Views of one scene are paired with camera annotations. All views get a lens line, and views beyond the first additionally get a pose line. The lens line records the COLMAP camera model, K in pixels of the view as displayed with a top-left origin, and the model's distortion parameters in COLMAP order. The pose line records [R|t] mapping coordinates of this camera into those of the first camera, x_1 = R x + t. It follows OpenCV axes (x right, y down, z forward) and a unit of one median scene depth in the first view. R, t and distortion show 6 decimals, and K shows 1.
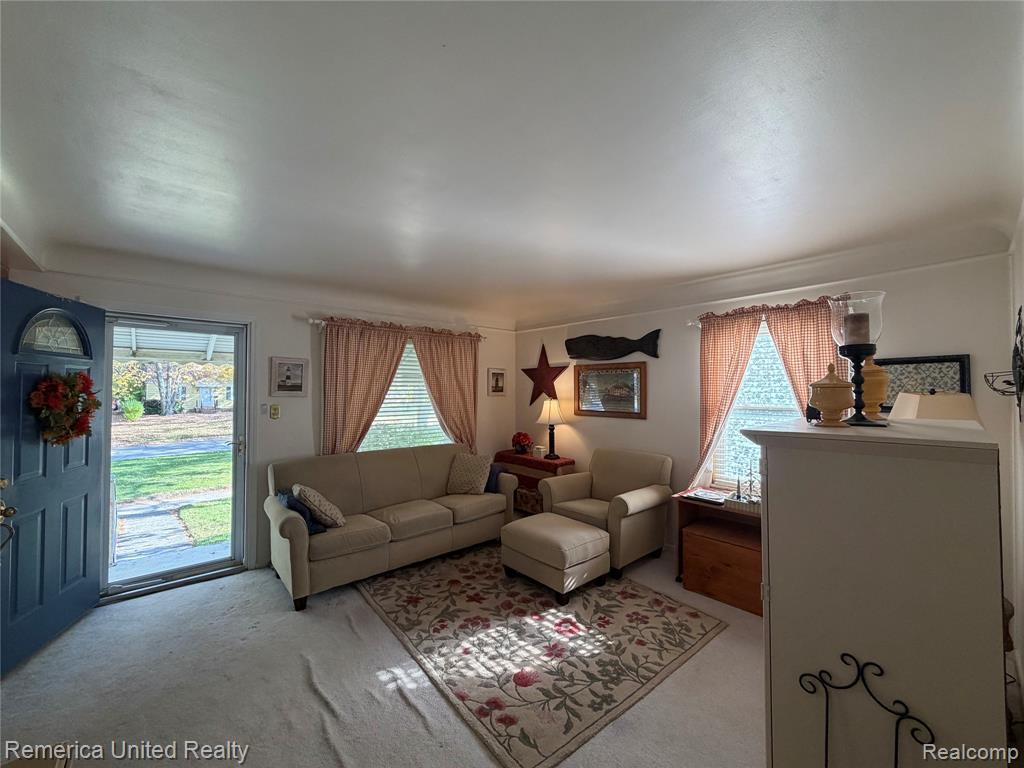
lens RADIAL K [[413.5, 0, 509.3], [0, 413.5, 383.9], [0, 0, 1]] dist [0.001428, 0.000002]
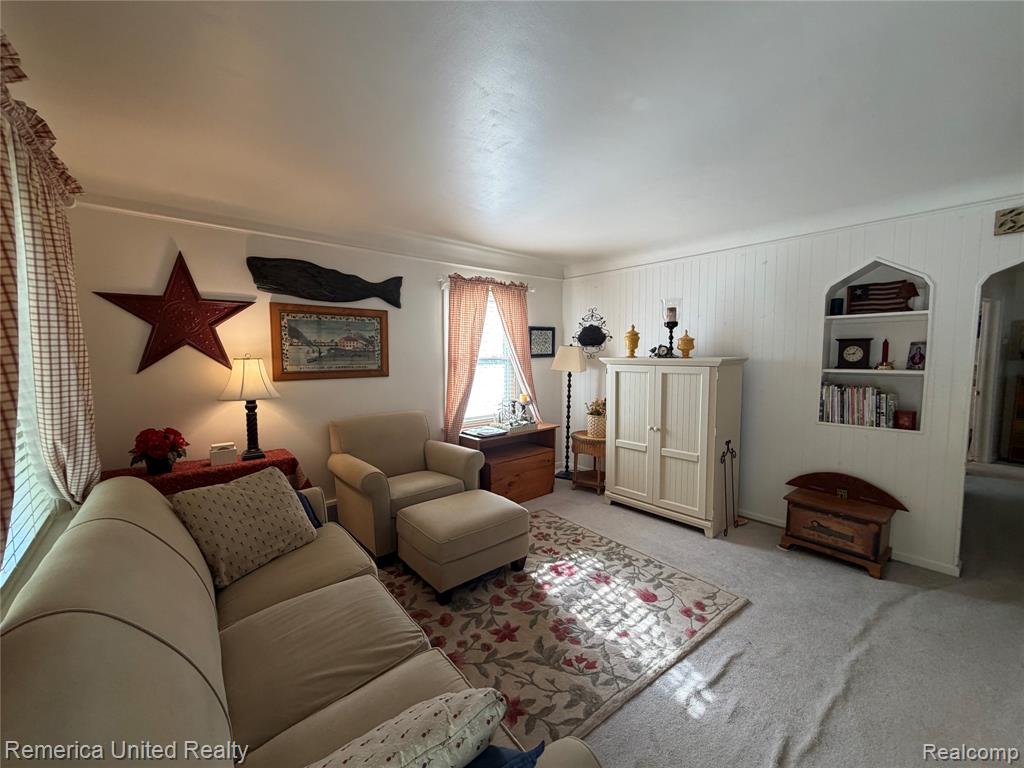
lens RADIAL K [[413.5, 0, 510.6], [0, 413.5, 382.0], [0, 0, 1]] dist [0.001428, 0.000002]
pose [[0.001838, -0.073085, 0.997324, -0.842193], [-0.011600, 0.997257, 0.073101, 0.045392], [-0.999931, -0.011703, 0.000985, 1.114538]]
